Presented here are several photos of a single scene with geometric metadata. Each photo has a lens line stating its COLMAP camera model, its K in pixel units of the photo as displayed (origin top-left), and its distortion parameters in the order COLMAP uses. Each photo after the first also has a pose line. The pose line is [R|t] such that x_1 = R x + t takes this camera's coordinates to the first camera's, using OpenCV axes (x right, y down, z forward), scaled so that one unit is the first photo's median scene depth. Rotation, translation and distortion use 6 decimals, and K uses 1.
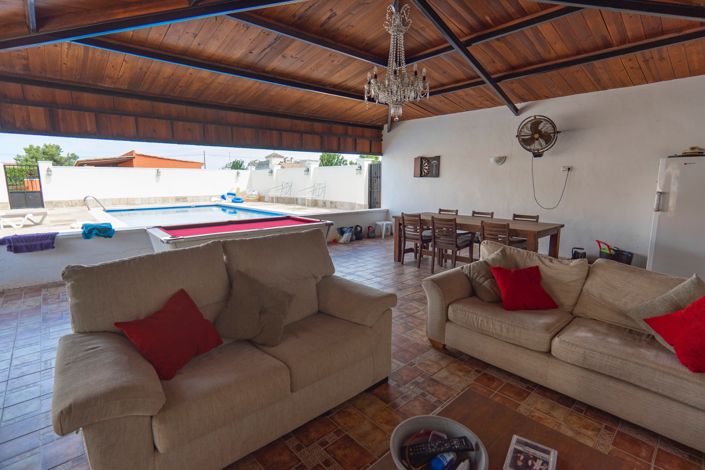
lens RADIAL K [[340.7, 0, 356.5], [0, 340.7, 231.8], [0, 0, 1]] dist [-0.002446, 0.001021]
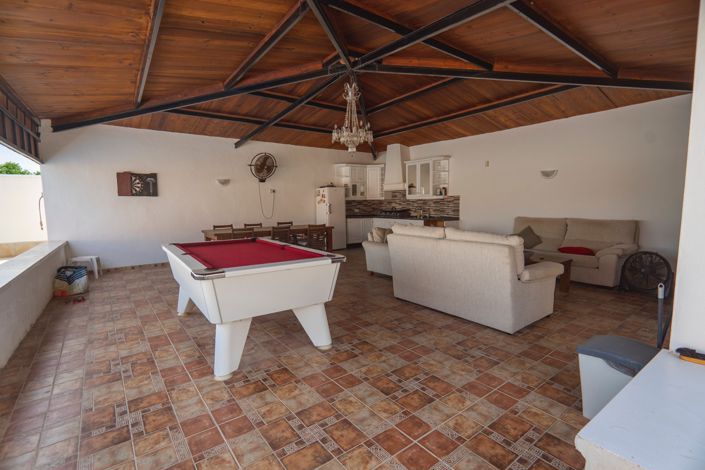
lens RADIAL K [[316.4, 0, 350.9], [0, 316.4, 256.0], [0, 0, 1]] dist [-0.000080, 0.000170]
pose [[0.113153, -0.171604, 0.978646, -0.959393], [0.161070, 0.975112, 0.152361, -0.076814], [-0.980435, 0.140390, 0.137977, 0.626439]]
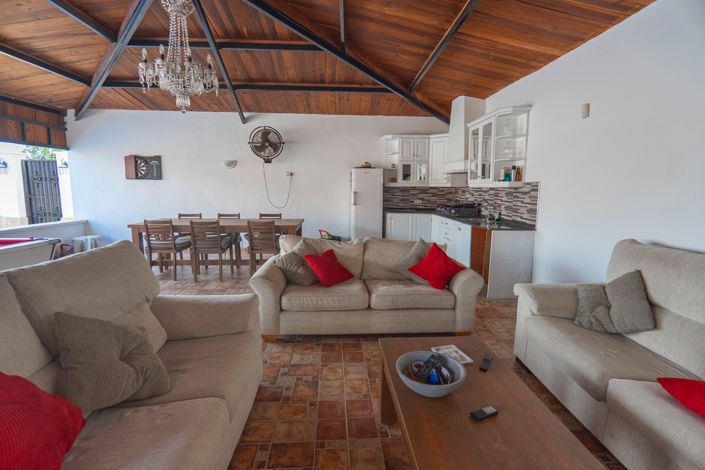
lens RADIAL K [[340.7, 0, 356.5], [0, 340.7, 231.8], [0, 0, 1]] dist [-0.002446, 0.001021]
pose [[0.630843, -0.098484, 0.769635, -0.226495], [0.111594, 0.993116, 0.035611, 0.001948], [-0.767843, 0.063421, 0.637491, 0.076008]]
